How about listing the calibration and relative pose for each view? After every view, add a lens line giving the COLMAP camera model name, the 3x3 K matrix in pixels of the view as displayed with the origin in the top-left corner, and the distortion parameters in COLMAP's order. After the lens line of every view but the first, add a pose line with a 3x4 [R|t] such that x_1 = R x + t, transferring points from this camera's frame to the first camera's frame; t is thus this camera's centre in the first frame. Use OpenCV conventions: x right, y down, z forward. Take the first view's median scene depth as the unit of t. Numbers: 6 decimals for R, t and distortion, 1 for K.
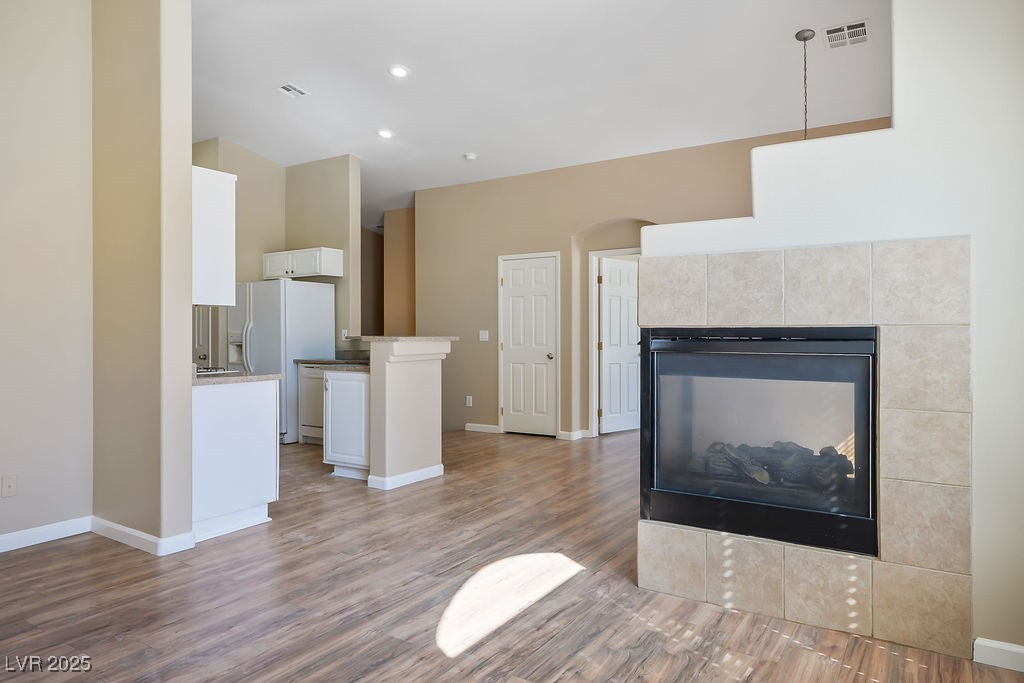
lens RADIAL K [[651.9, 0, 502.1], [0, 651.9, 320.1], [0, 0, 1]] dist [0.001086, 0.001355]
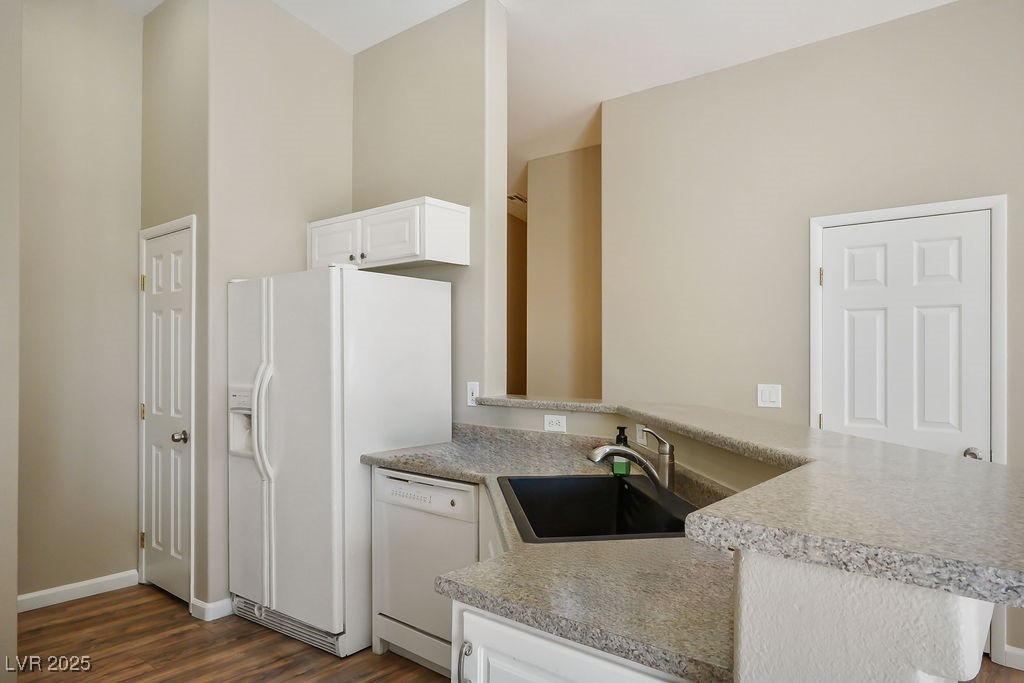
lens RADIAL K [[650.3, 0, 486.7], [0, 650.3, 346.9], [0, 0, 1]] dist [-0.002771, -0.000107]
pose [[0.988228, 0.007202, -0.152822, -0.165071], [-0.005995, 0.999947, 0.008361, -0.013758], [0.152874, -0.007346, 0.988218, 0.560578]]
